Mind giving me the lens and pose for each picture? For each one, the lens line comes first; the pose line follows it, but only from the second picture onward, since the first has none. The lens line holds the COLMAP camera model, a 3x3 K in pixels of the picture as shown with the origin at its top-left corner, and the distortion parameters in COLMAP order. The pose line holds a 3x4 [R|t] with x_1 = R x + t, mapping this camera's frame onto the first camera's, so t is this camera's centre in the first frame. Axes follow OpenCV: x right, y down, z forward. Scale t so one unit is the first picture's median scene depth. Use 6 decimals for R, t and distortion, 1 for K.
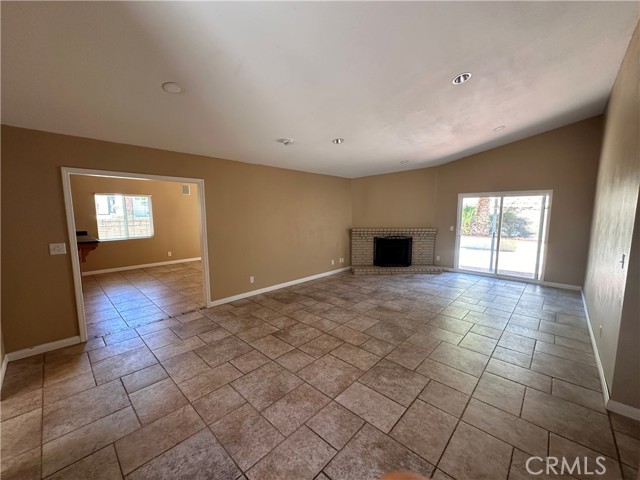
lens RADIAL K [[255.7, 0, 321.3], [0, 255.7, 242.0], [0, 0, 1]] dist [-0.003577, 0.000809]
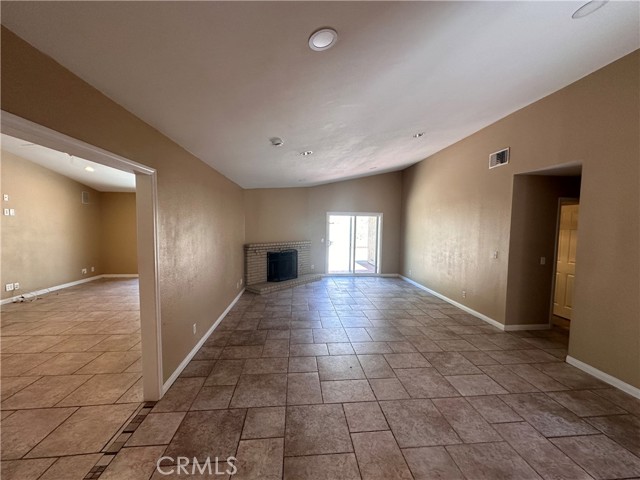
lens RADIAL K [[255.7, 0, 320.5], [0, 255.7, 239.0], [0, 0, 1]] dist [-0.003577, 0.000809]
pose [[0.661258, -0.030105, 0.749554, -0.510975], [0.073945, 0.996944, -0.025193, -0.040178], [-0.746505, 0.072085, 0.661463, 0.288754]]
